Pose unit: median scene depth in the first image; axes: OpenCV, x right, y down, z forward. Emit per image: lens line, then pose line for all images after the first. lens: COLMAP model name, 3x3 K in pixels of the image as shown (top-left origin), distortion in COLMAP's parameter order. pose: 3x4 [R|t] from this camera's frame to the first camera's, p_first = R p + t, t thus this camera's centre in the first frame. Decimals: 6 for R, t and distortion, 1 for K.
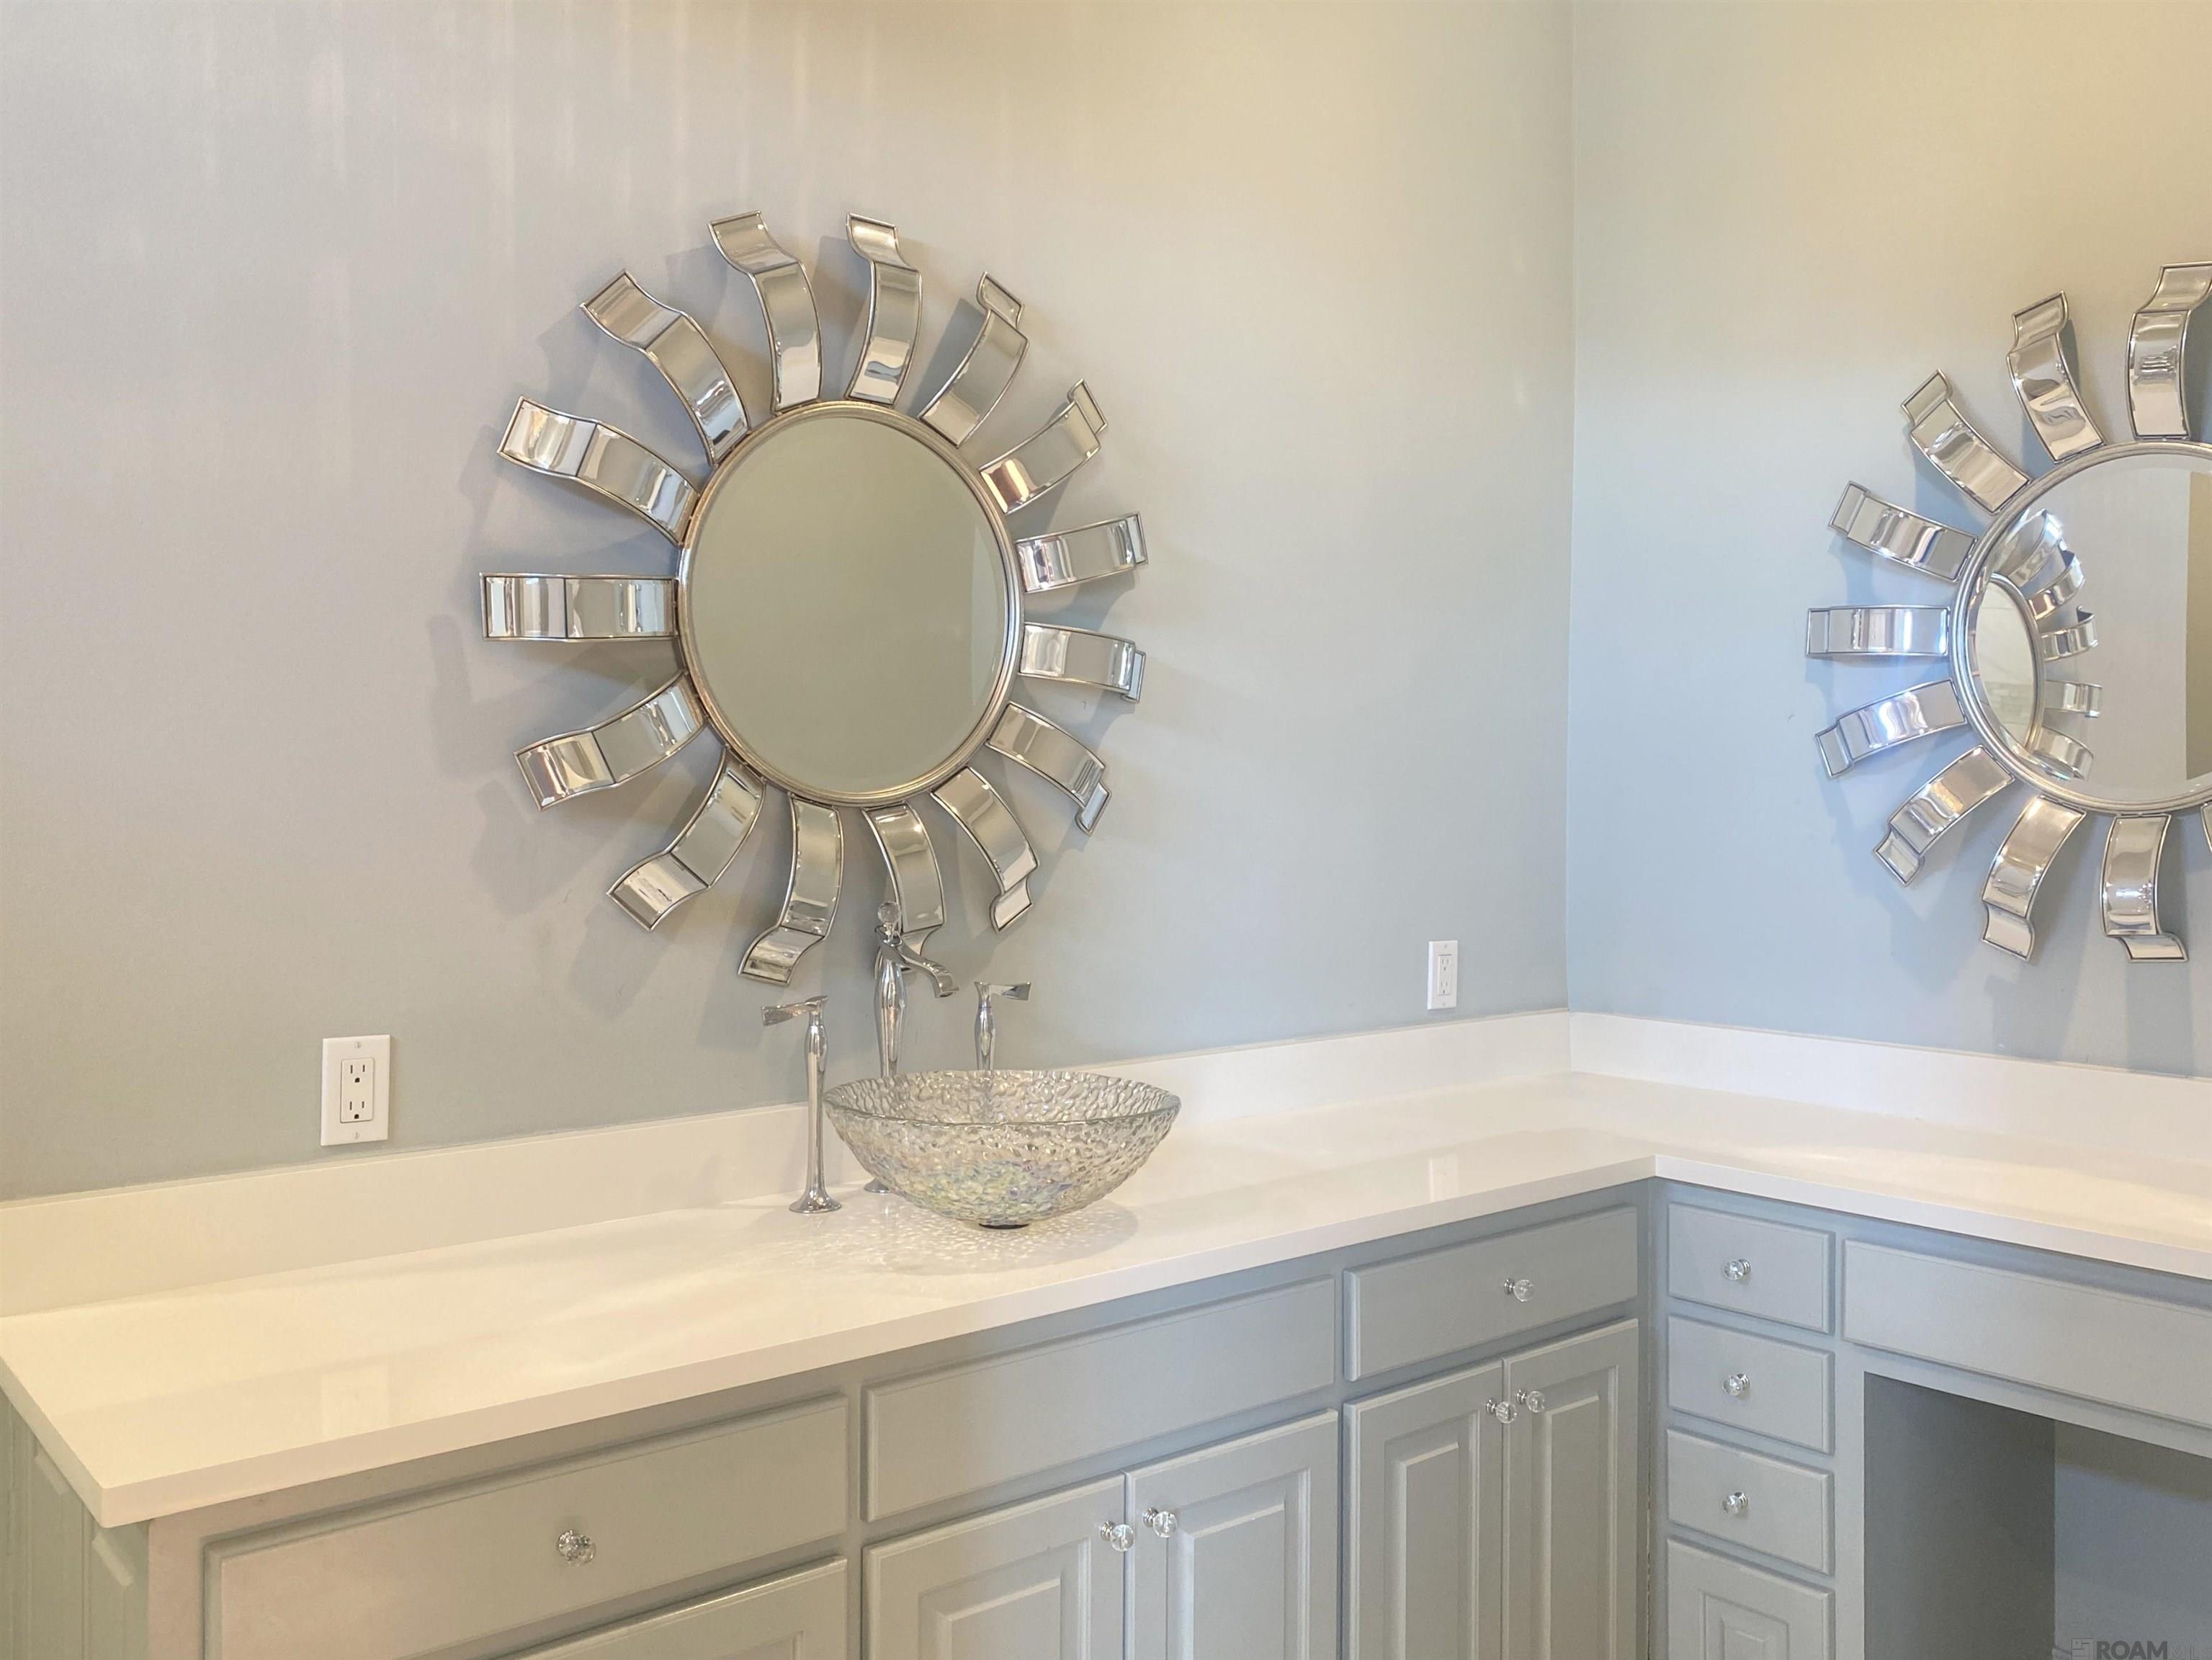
lens RADIAL K [[1837.3, 0, 1107.0], [0, 1837.3, 839.3], [0, 0, 1]] dist [0.054596, 0.000792]
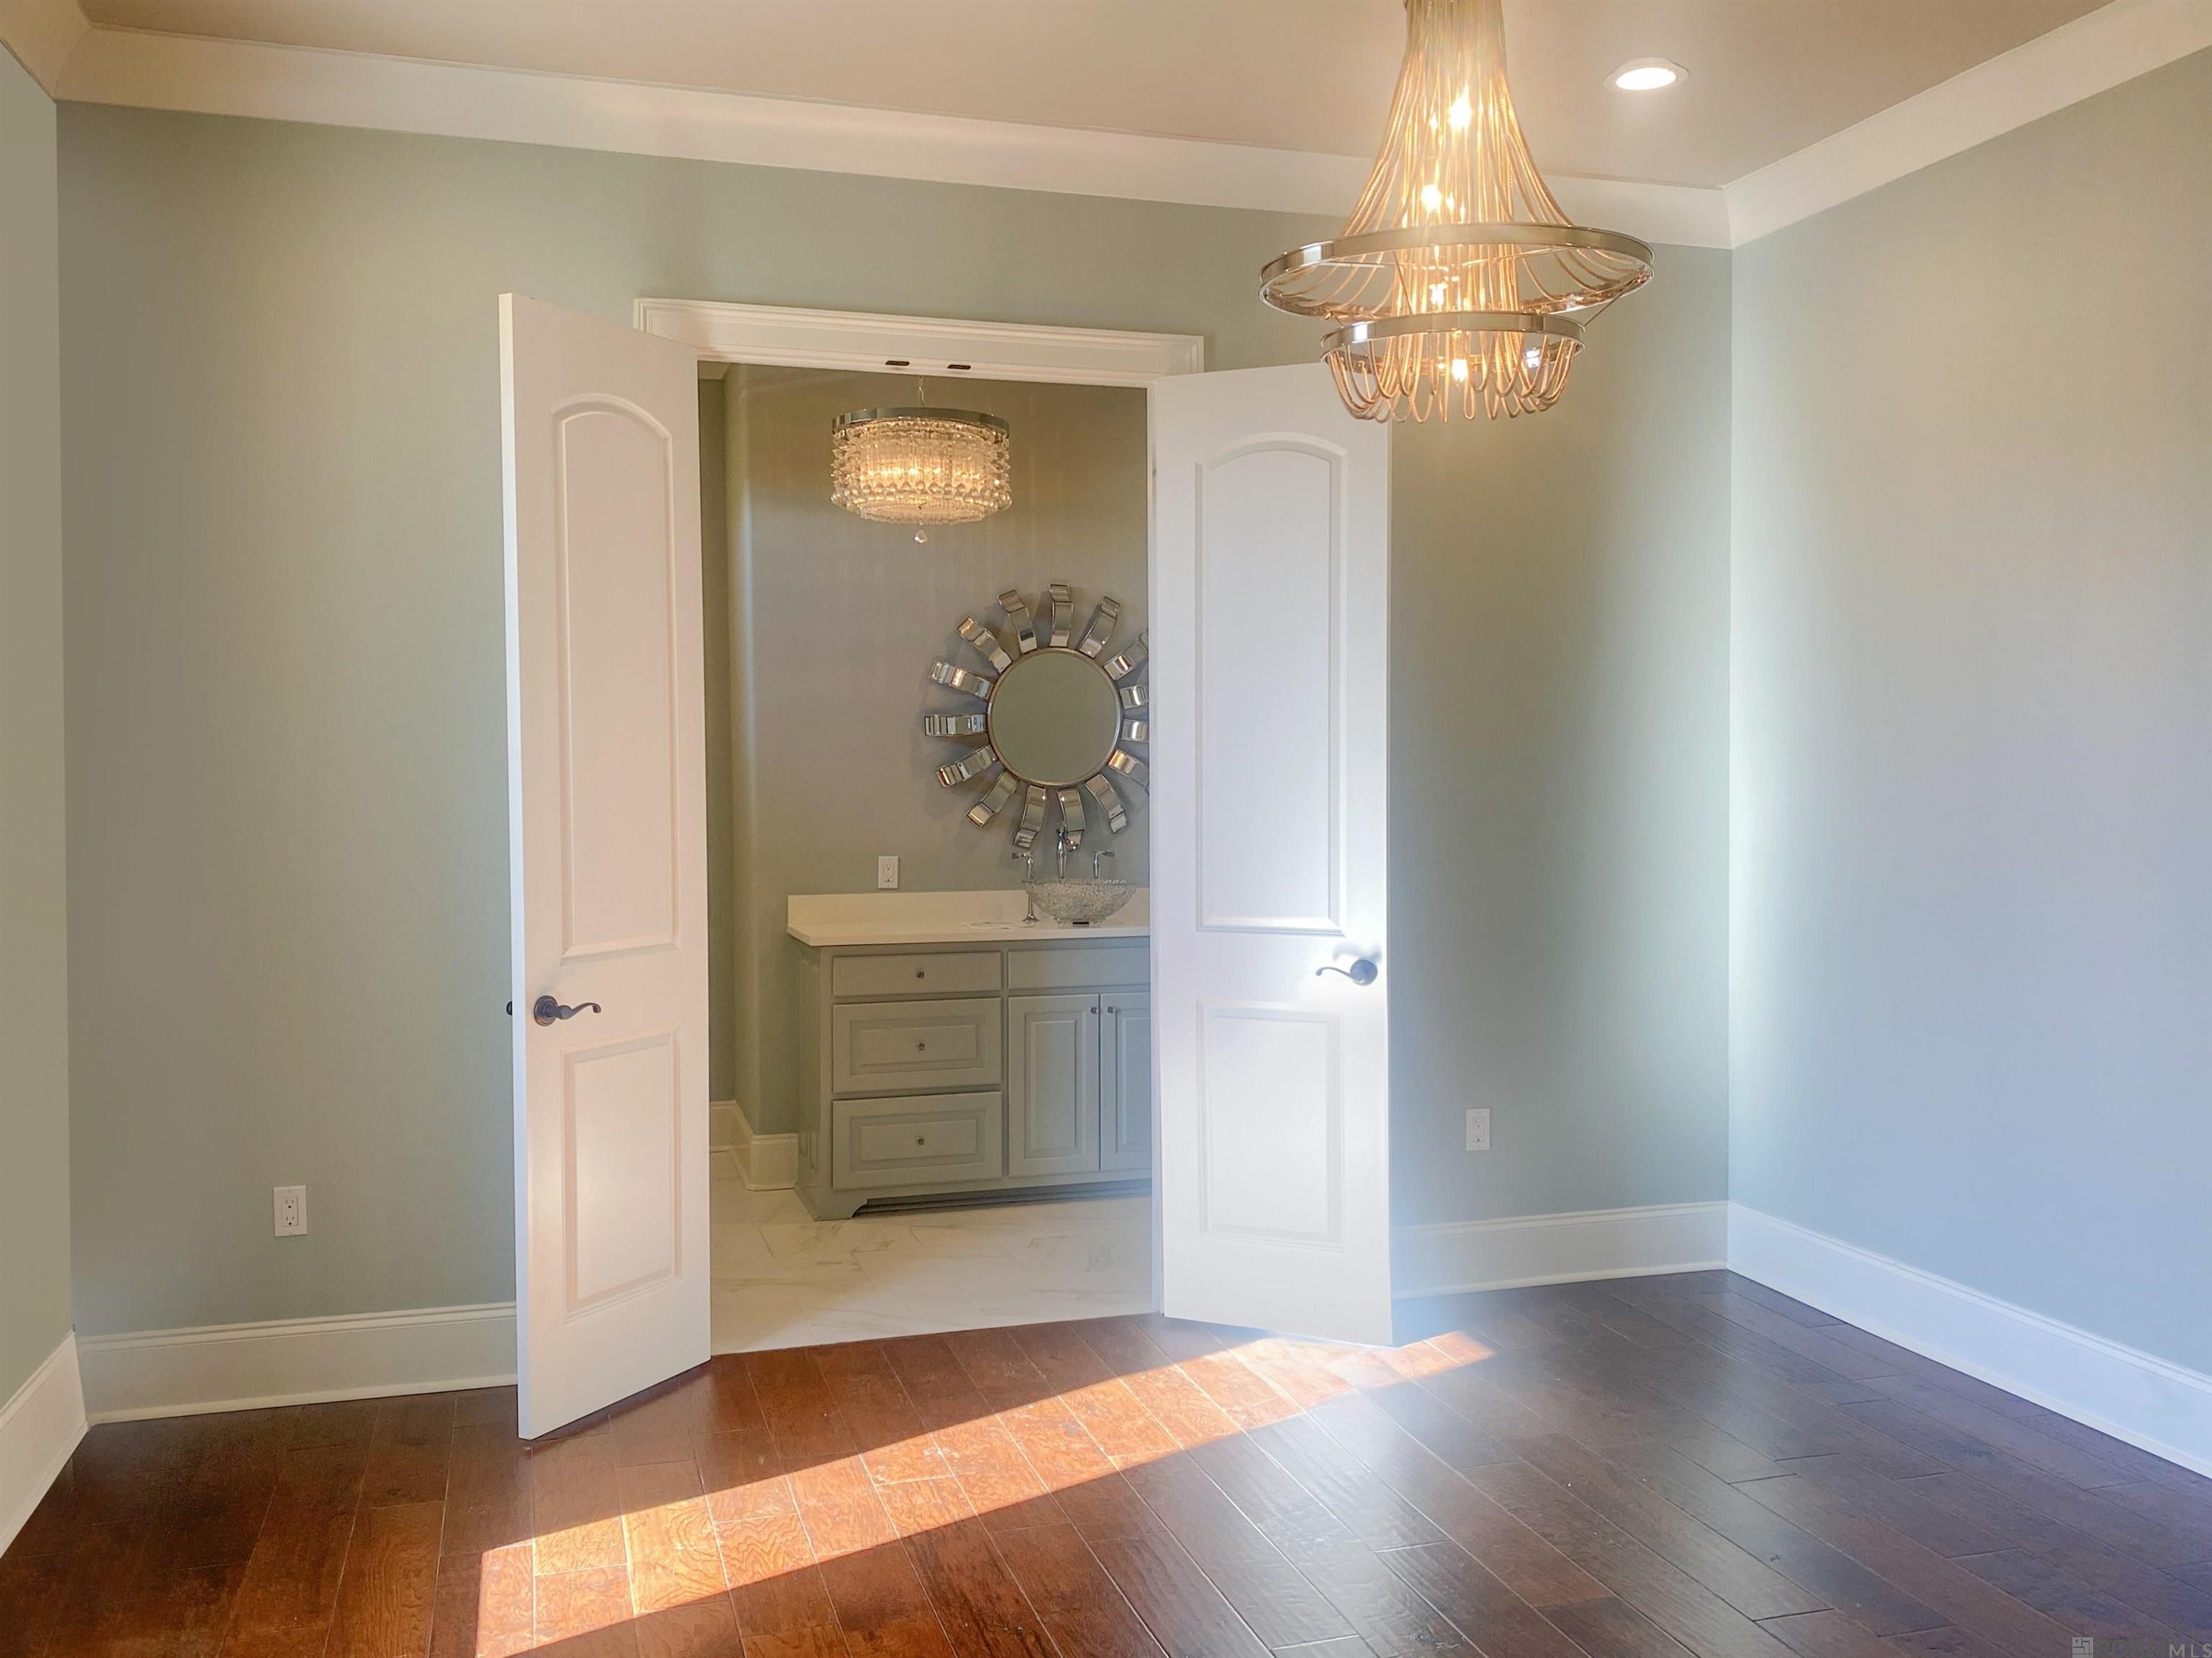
lens RADIAL K [[1836.9, 0, 1101.4], [0, 1836.9, 822.1], [0, 0, 1]] dist [0.054596, 0.000792]
pose [[0.928904, 0.001098, -0.370319, 1.073445], [-0.004342, 0.999959, -0.007928, 0.063605], [0.370295, 0.008972, 0.928871, -1.762130]]
